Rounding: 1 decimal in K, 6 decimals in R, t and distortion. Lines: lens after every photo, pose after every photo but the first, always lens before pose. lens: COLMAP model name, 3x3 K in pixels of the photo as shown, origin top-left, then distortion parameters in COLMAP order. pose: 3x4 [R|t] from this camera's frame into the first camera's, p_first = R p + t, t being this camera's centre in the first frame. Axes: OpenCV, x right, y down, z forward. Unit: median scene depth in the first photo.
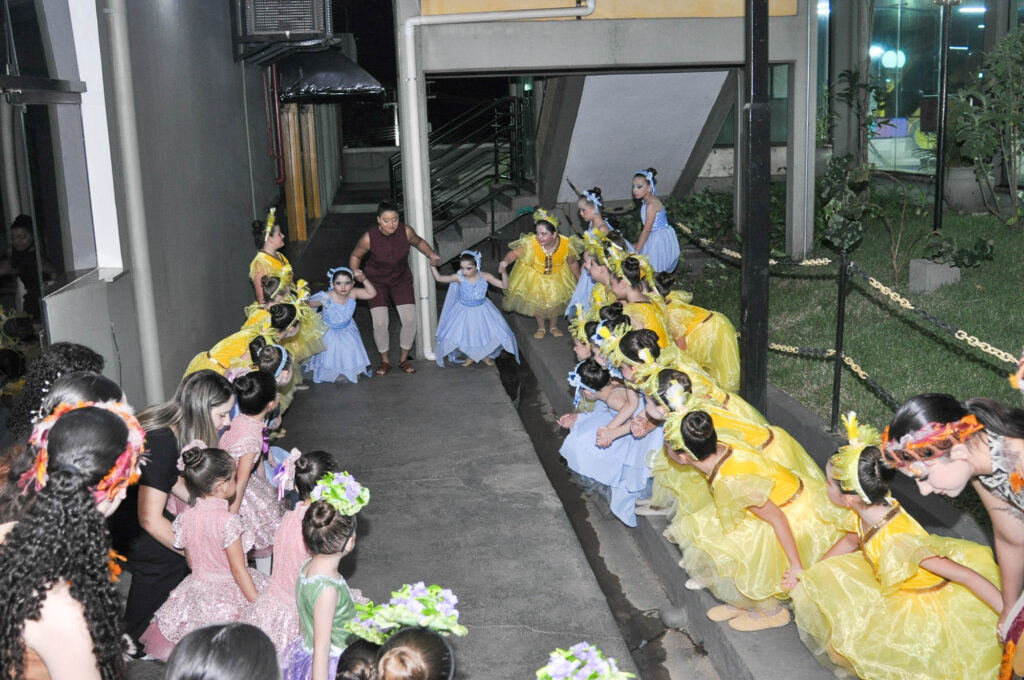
lens RADIAL K [[1065.3, 0, 512.9], [0, 1065.3, 358.0], [0, 0, 1]] dist [-0.112191, 0.040557]
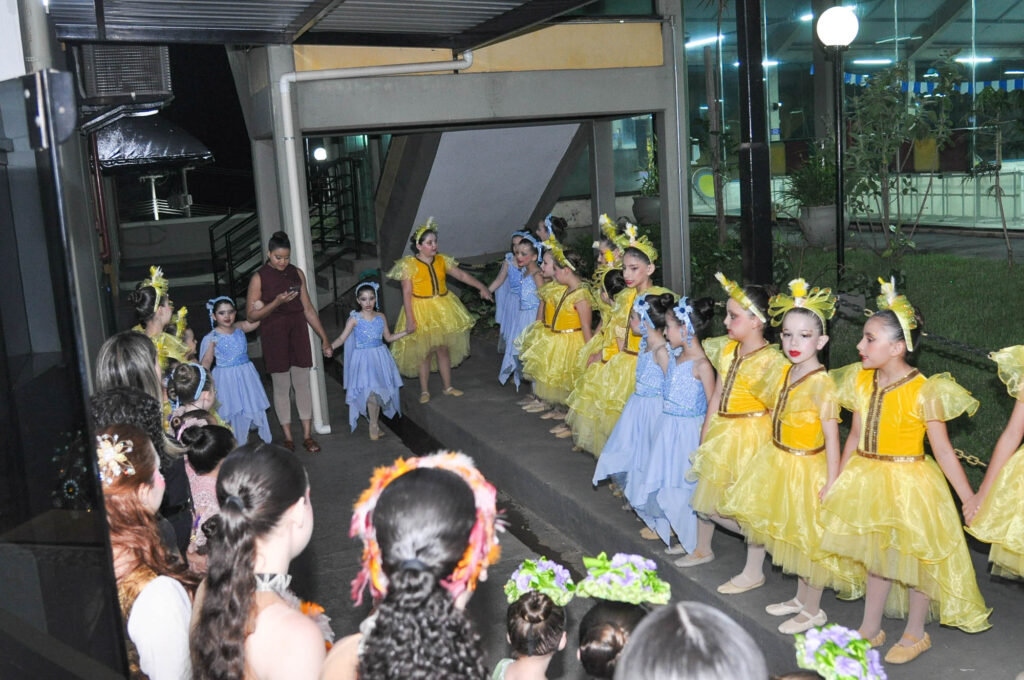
lens RADIAL K [[1075.3, 0, 512.3], [0, 1075.3, 364.8], [0, 0, 1]] dist [-0.105214, 0.016492]
pose [[0.974048, -0.069218, 0.215499, -0.104151], [0.080848, 0.995682, -0.045616, -0.001235], [-0.211411, 0.061855, 0.975438, 0.031461]]
